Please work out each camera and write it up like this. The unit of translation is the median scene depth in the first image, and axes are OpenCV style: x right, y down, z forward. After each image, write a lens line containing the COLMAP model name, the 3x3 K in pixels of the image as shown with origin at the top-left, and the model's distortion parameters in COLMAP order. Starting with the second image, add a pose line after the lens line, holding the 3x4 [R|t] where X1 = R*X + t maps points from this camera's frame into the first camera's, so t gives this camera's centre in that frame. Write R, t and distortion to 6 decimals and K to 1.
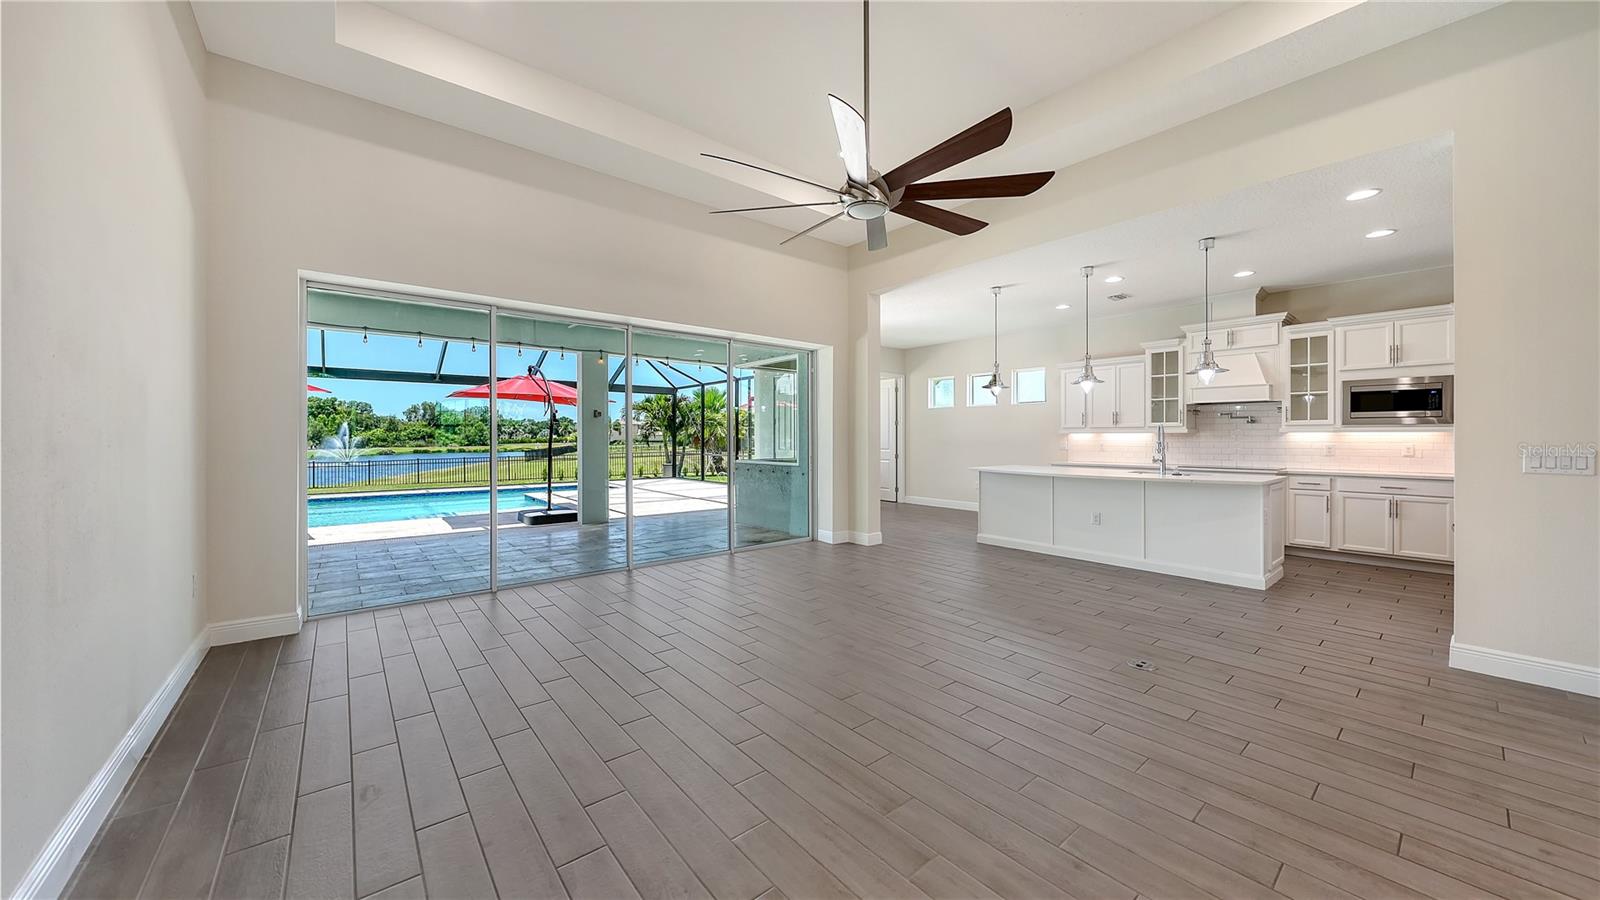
lens RADIAL K [[554.9, 0, 794.1], [0, 554.9, 439.0], [0, 0, 1]] dist [-0.001245, -0.000652]
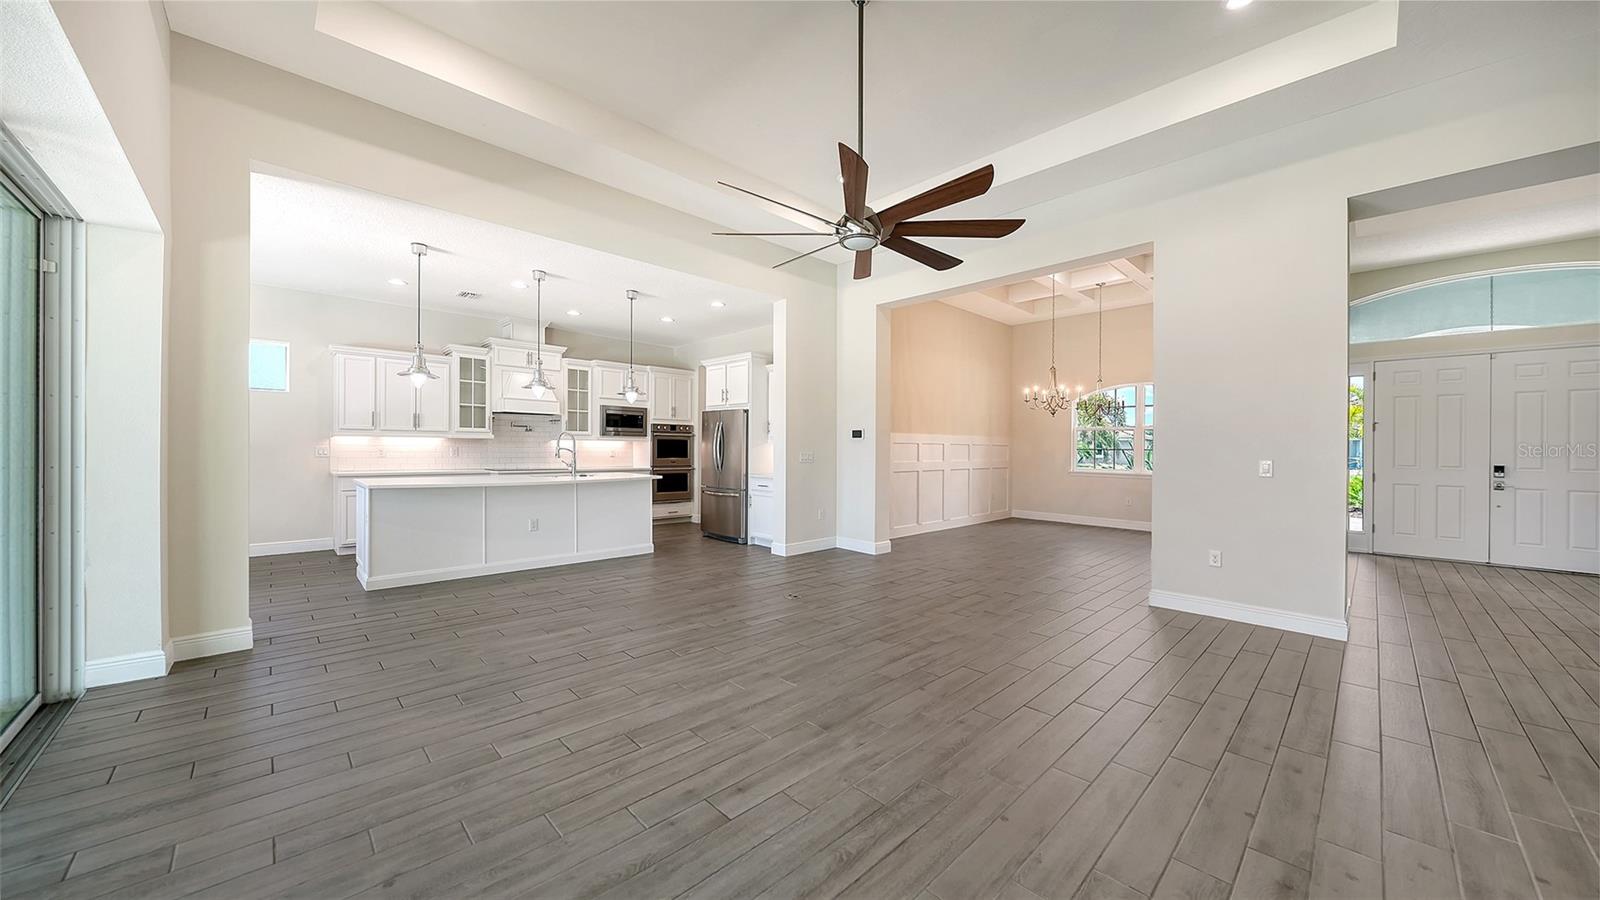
lens RADIAL K [[554.9, 0, 794.8], [0, 554.9, 449.2], [0, 0, 1]] dist [-0.001245, -0.000652]
pose [[-0.086846, -0.006478, 0.996201, -0.422588], [-0.009579, 0.999938, 0.005668, -0.002547], [-0.996176, -0.009051, -0.086902, 0.536967]]
